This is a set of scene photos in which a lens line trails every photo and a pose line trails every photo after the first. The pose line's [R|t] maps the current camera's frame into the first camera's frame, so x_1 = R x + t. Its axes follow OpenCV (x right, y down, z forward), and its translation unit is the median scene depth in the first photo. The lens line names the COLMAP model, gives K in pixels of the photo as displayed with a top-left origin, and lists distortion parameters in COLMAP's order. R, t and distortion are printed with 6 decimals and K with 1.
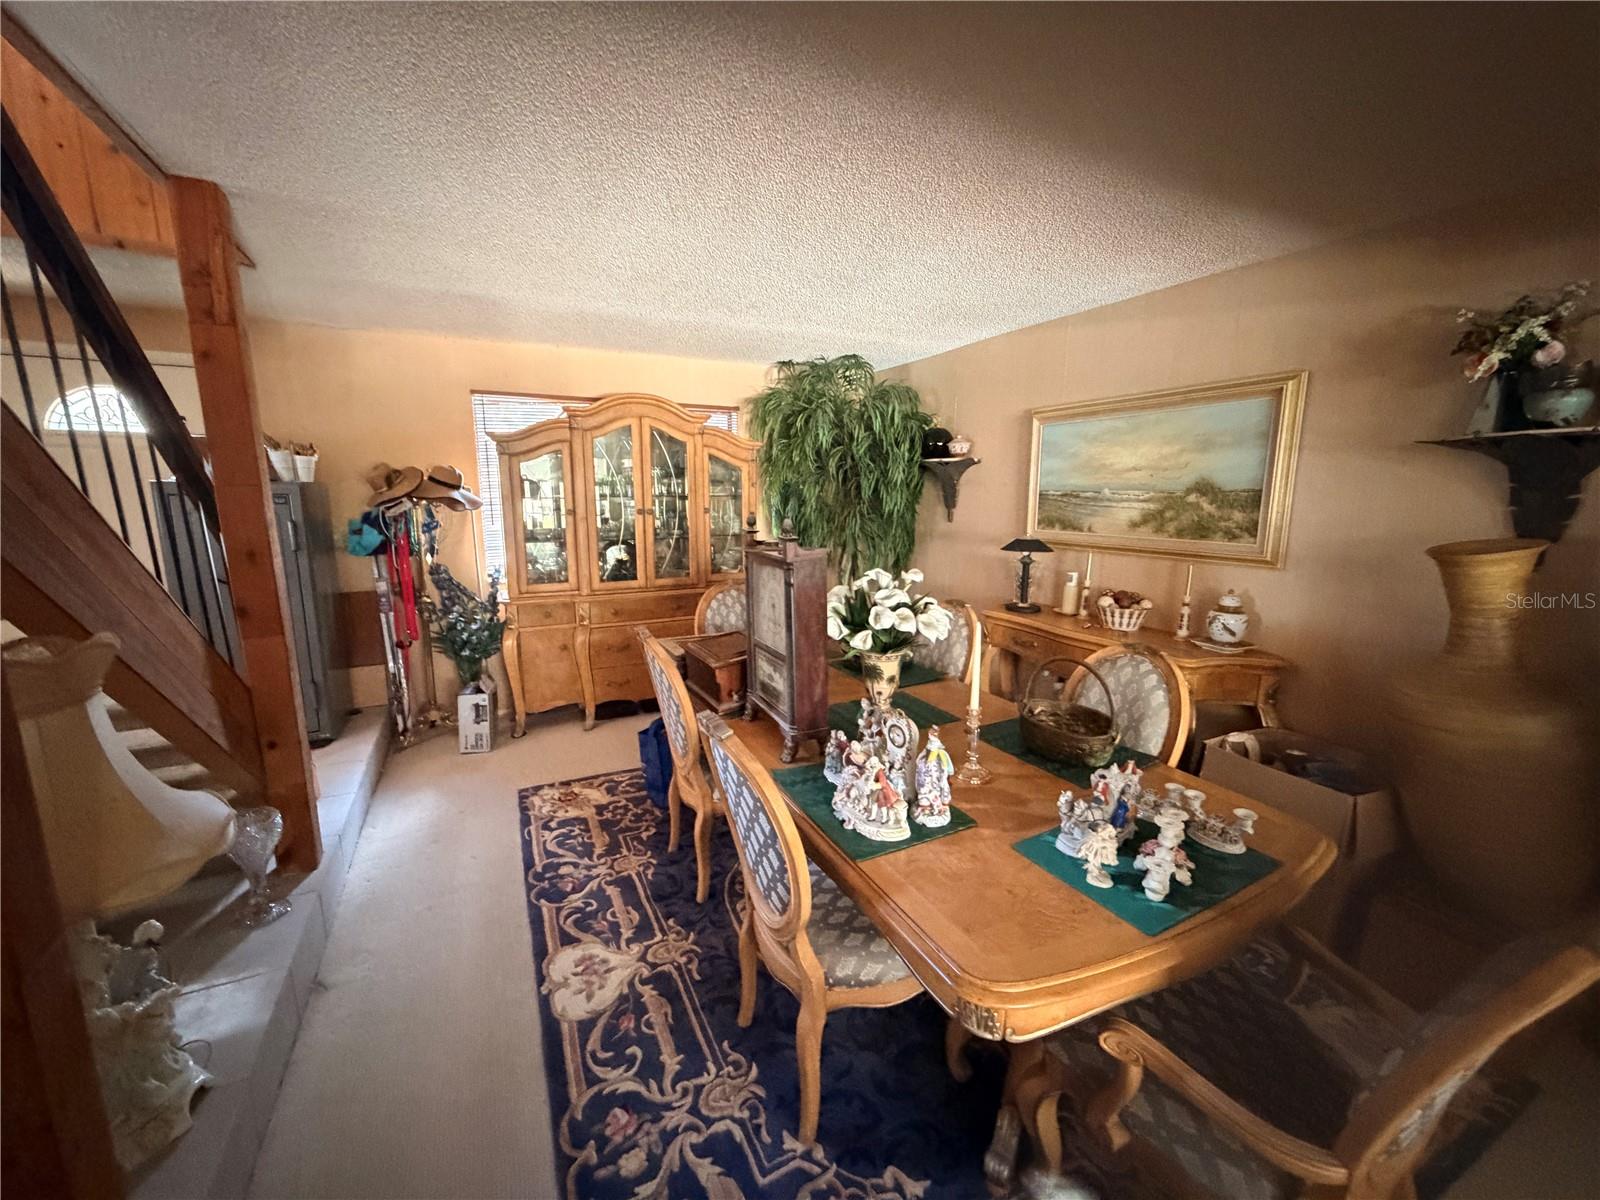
lens RADIAL K [[642.9, 0, 800.0], [0, 642.9, 600.0], [0, 0, 1]] dist [0.004900, 0.000071]
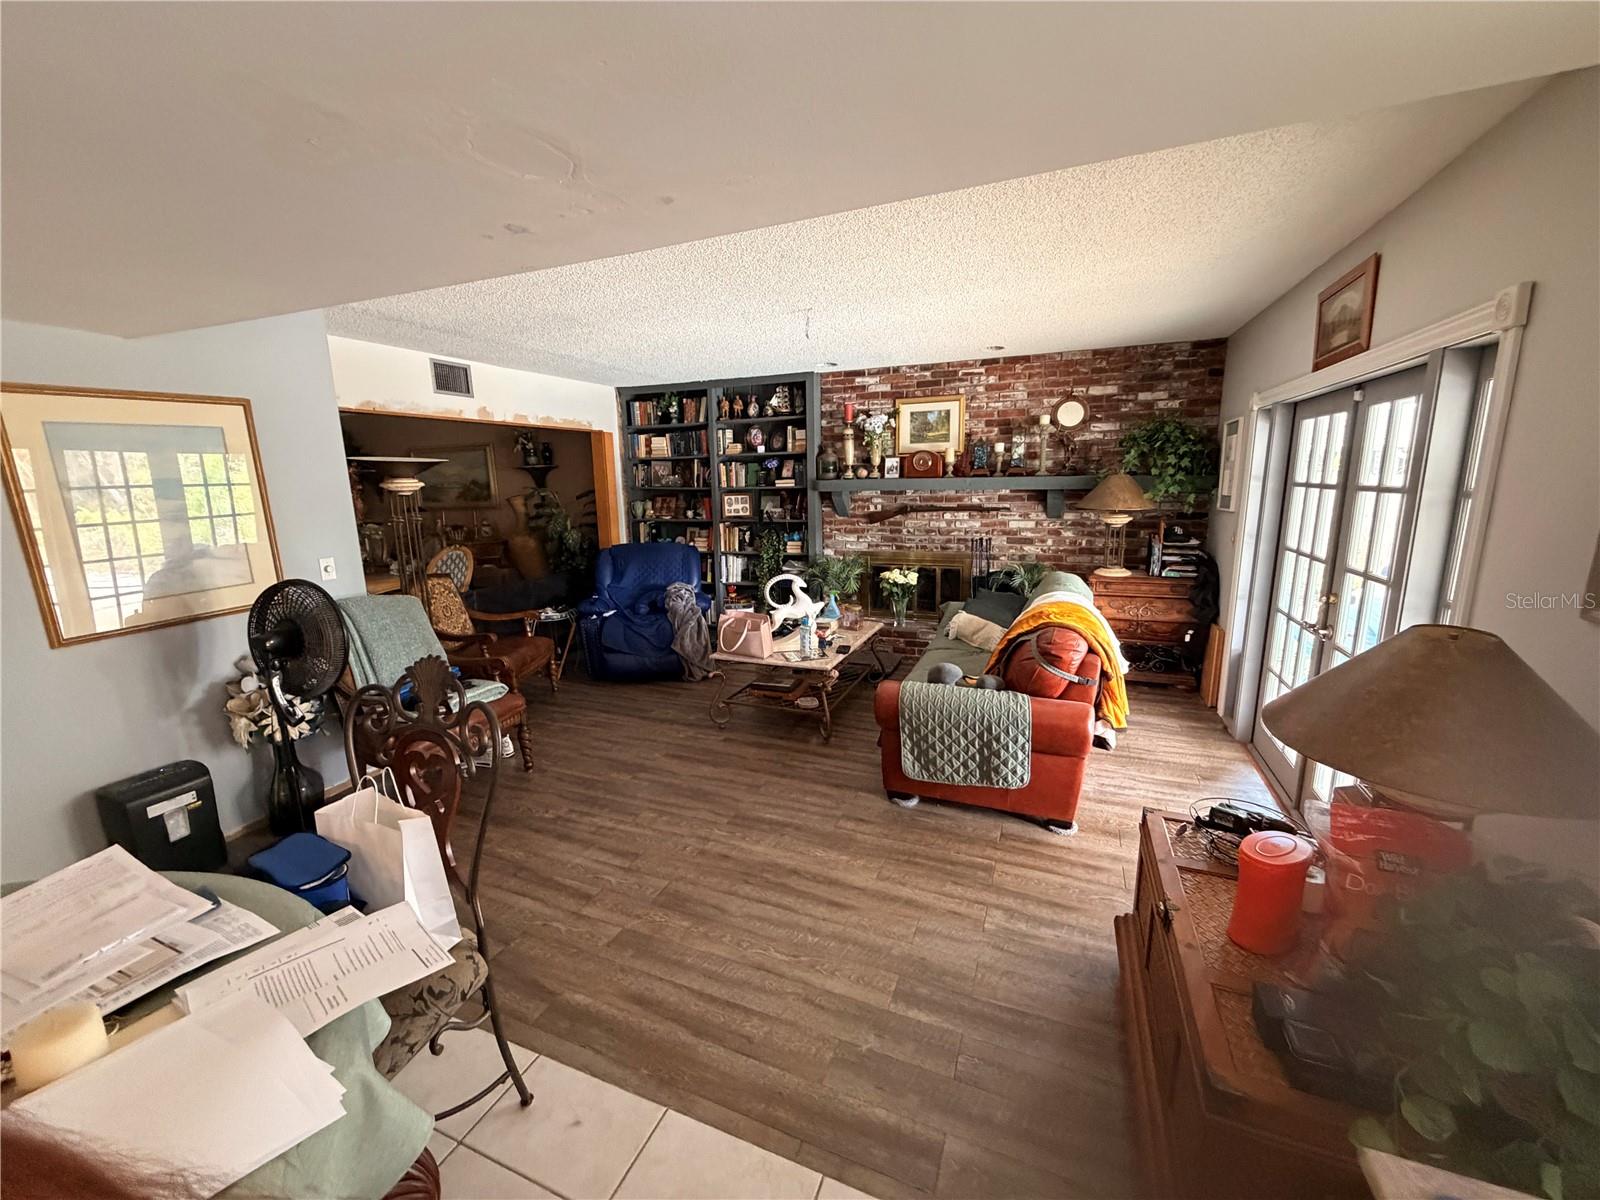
lens RADIAL K [[642.9, 0, 800.0], [0, 642.9, 600.0], [0, 0, 1]] dist [0.004900, 0.000071]
pose [[0.761031, -0.144174, 0.632491, -0.104523], [0.140560, 0.988476, 0.056194, 0.325050], [-0.633304, 0.046138, 0.772526, -1.775436]]
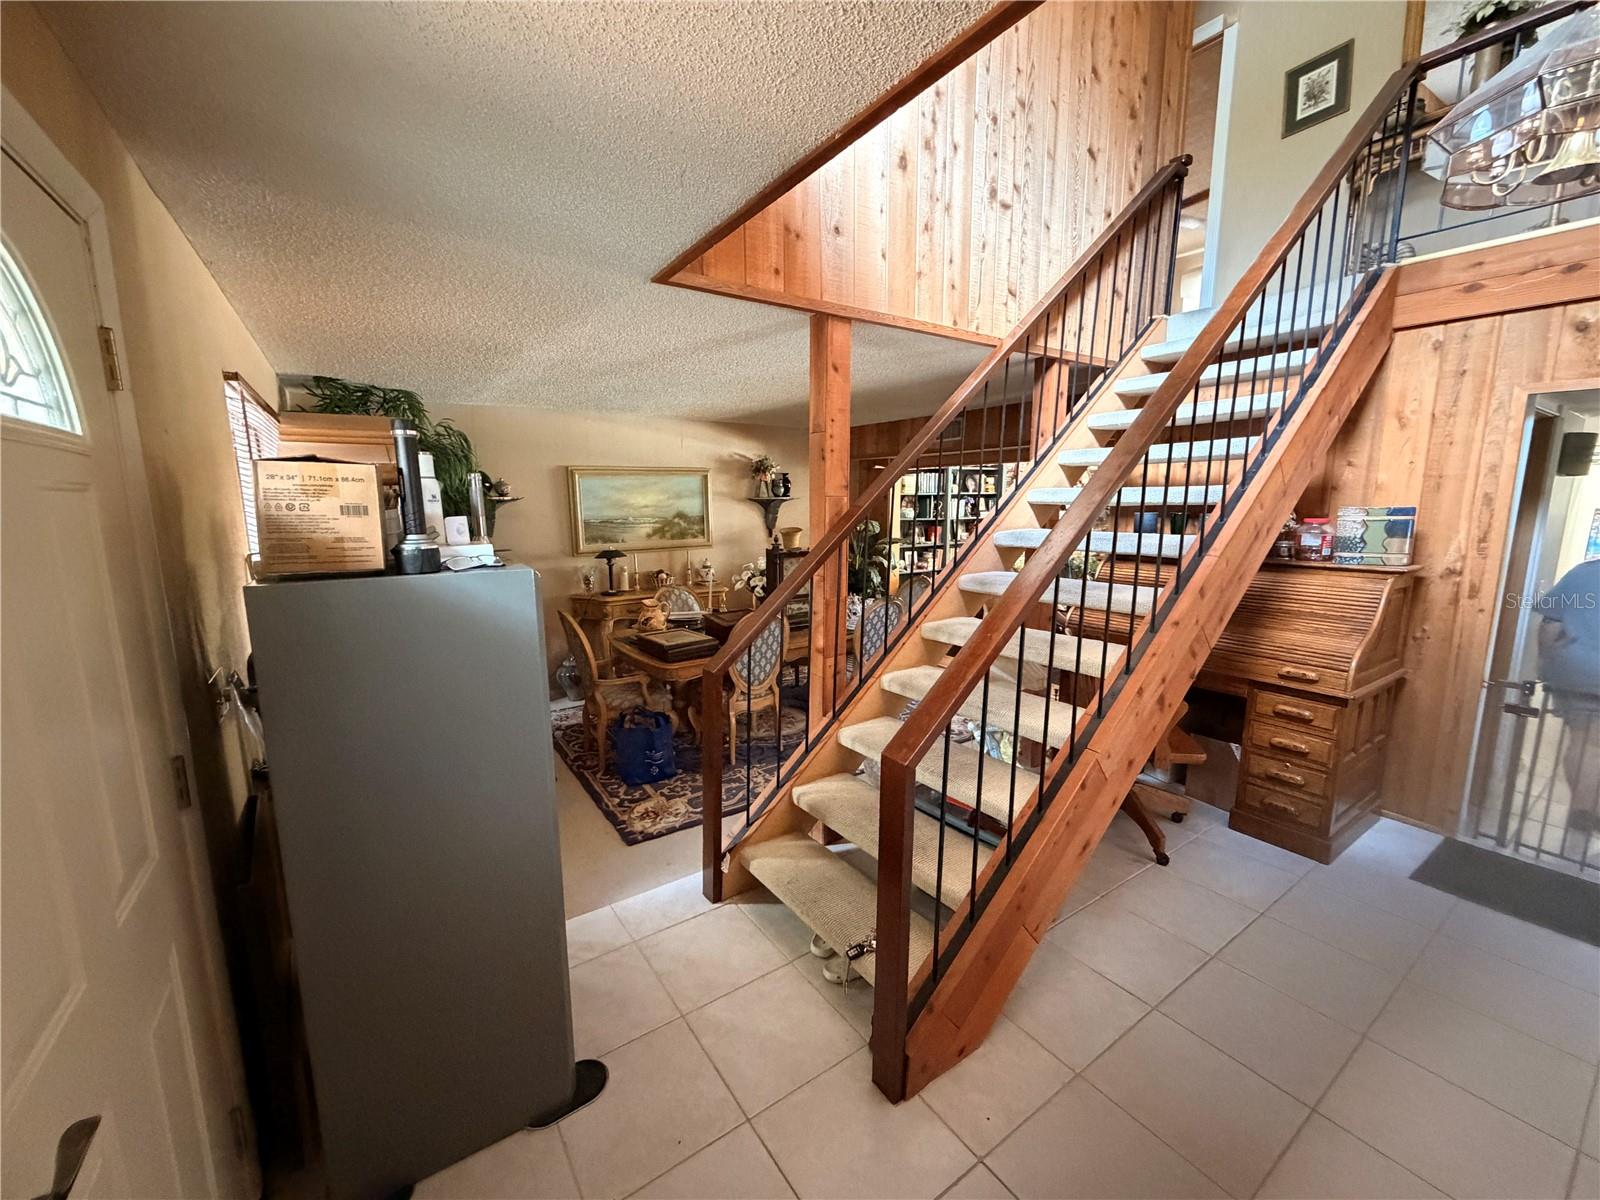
lens RADIAL K [[642.9, 0, 800.0], [0, 642.9, 600.0], [0, 0, 1]] dist [0.004900, 0.000071]
pose [[-0.139644, -0.159838, 0.977216, -1.448473], [0.178765, 0.966601, 0.183647, -0.206172], [-0.973931, 0.200338, -0.106407, 0.824472]]
